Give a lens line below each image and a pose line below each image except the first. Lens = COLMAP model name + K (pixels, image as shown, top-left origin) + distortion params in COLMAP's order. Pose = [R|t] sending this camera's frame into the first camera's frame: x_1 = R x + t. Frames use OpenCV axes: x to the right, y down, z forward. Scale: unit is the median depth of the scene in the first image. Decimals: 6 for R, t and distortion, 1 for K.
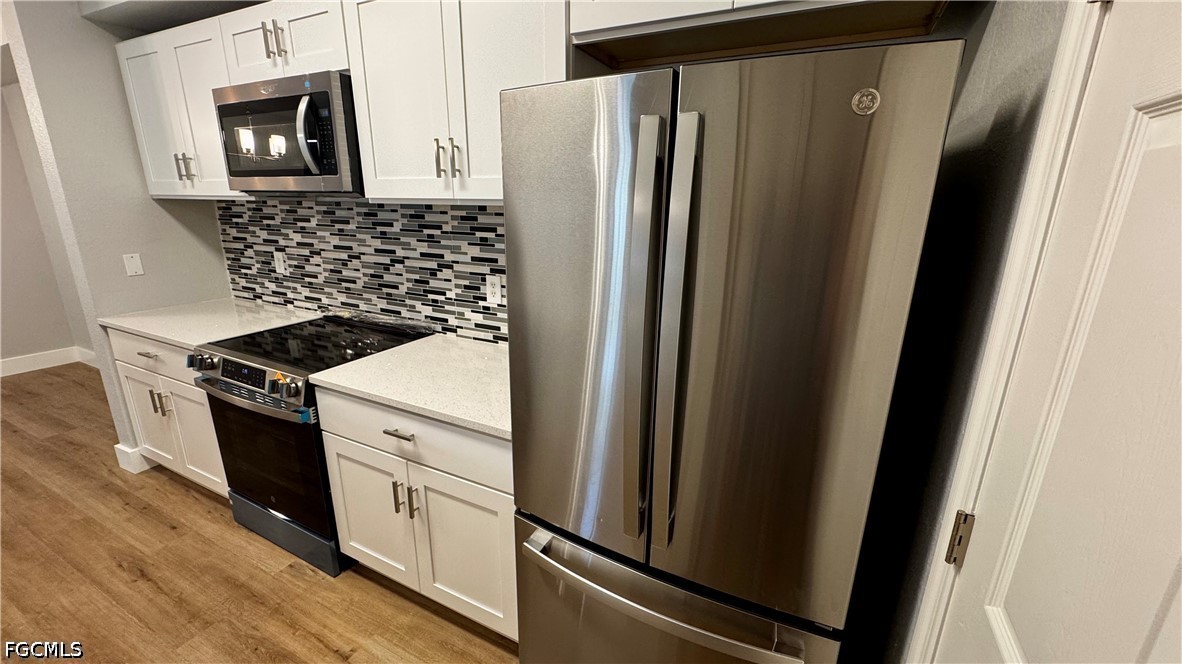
lens RADIAL K [[470.2, 0, 590.9], [0, 470.2, 331.4], [0, 0, 1]] dist [-0.001167, -0.000075]
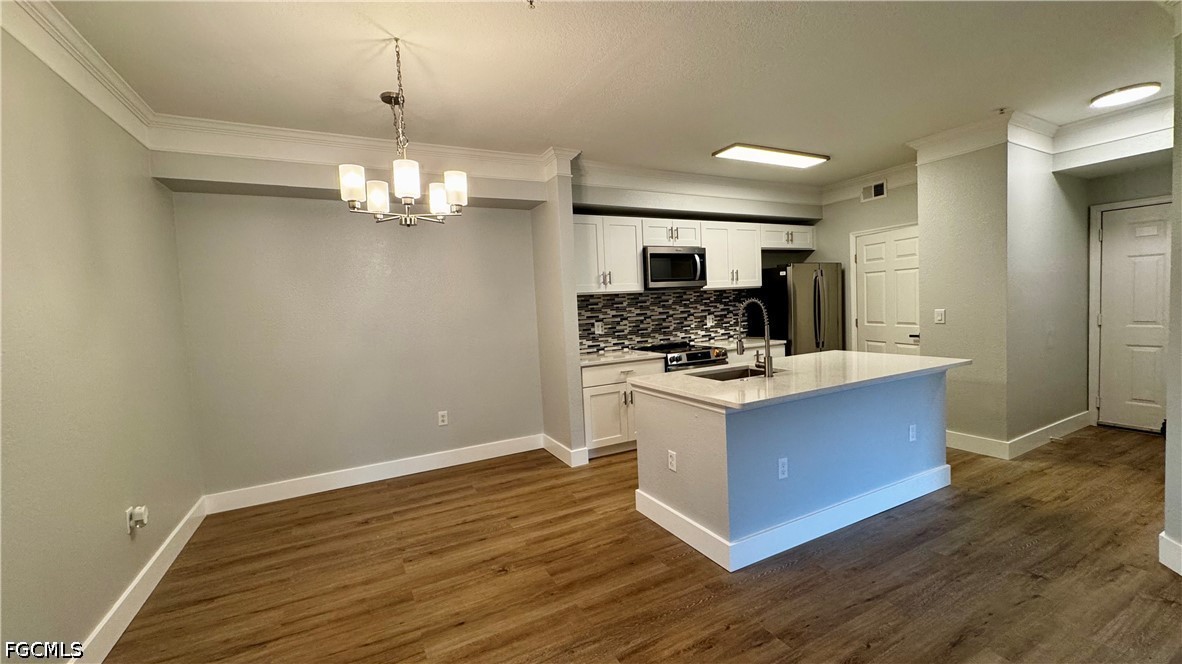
lens RADIAL K [[470.2, 0, 590.4], [0, 470.2, 326.7], [0, 0, 1]] dist [-0.001167, -0.000075]
pose [[0.589811, -0.083786, 0.803183, -2.640026], [0.269880, 0.957867, -0.098263, 0.025801], [-0.761109, 0.274720, 0.587573, -0.066975]]
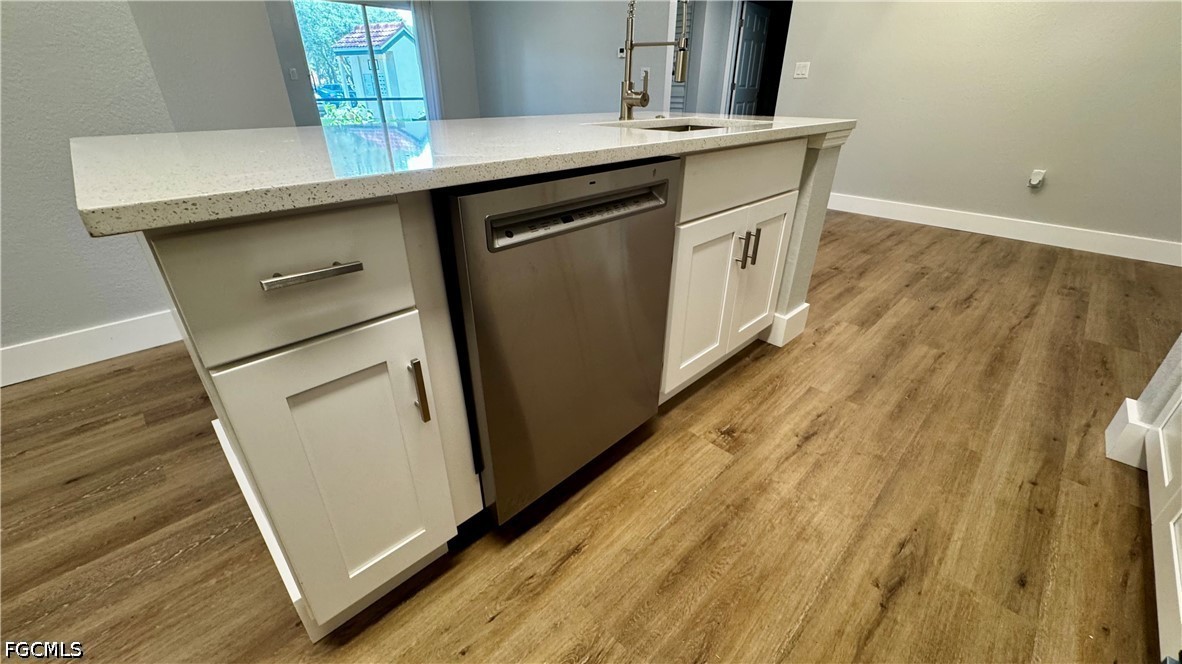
lens RADIAL K [[470.2, 0, 593.6], [0, 470.2, 332.2], [0, 0, 1]] dist [-0.001167, -0.000075]
pose [[-0.321768, 0.419525, -0.848802, -0.446690], [-0.260544, 0.822635, 0.505360, 0.074776], [0.910265, 0.383759, -0.155393, 0.580726]]
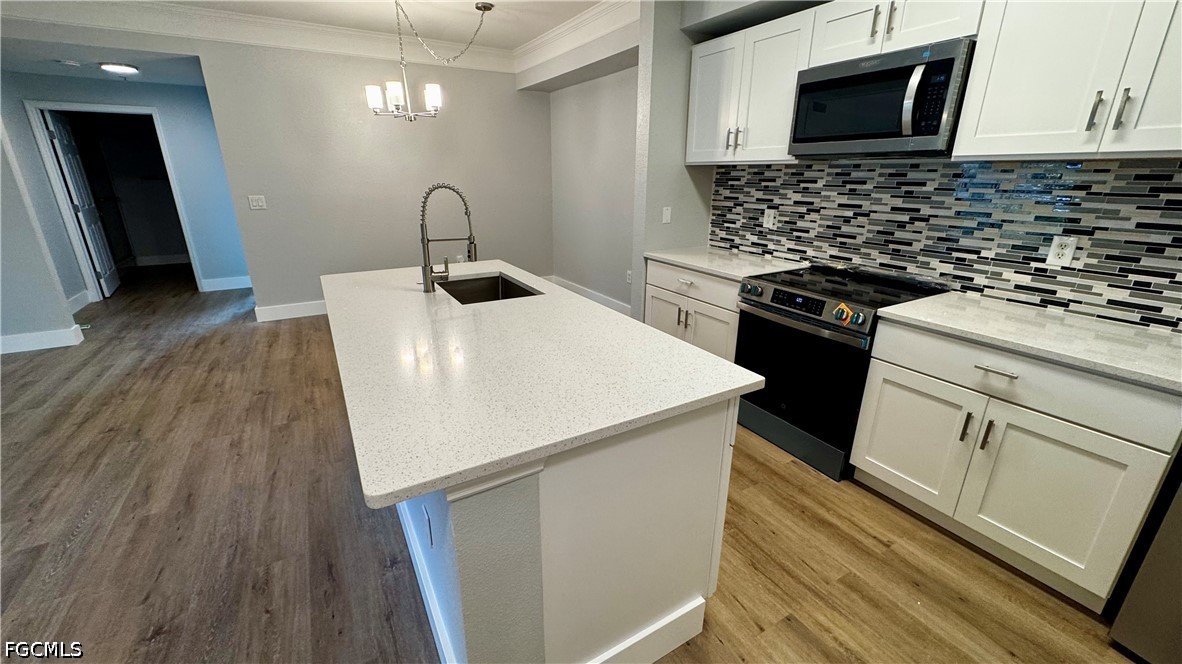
lens RADIAL K [[470.2, 0, 591.7], [0, 470.2, 330.9], [0, 0, 1]] dist [-0.001167, -0.000075]
pose [[0.837097, 0.163394, -0.522083, -0.453889], [-0.138090, 0.986560, 0.087349, 0.113768], [0.529339, -0.001025, 0.848410, -0.305943]]
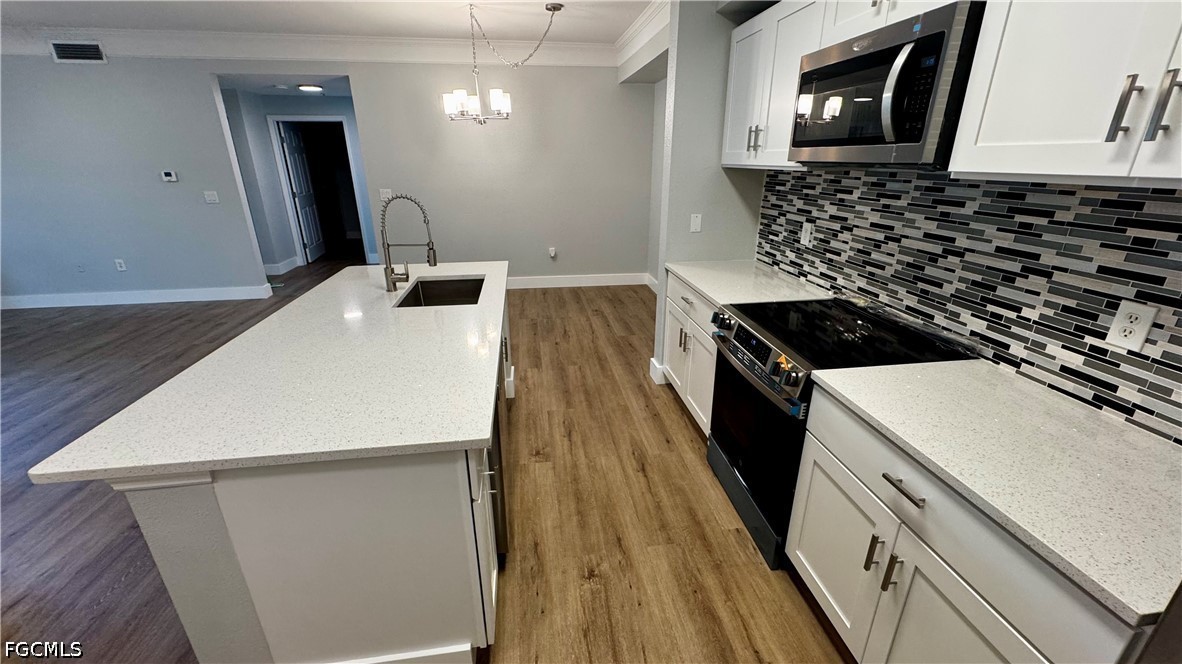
lens RADIAL K [[470.2, 0, 591.9], [0, 470.2, 331.3], [0, 0, 1]] dist [-0.001167, -0.000075]
pose [[0.566462, 0.270871, -0.778299, -0.119409], [-0.209368, 0.960753, 0.181987, -0.044045], [0.797048, 0.059862, 0.600942, 0.081672]]
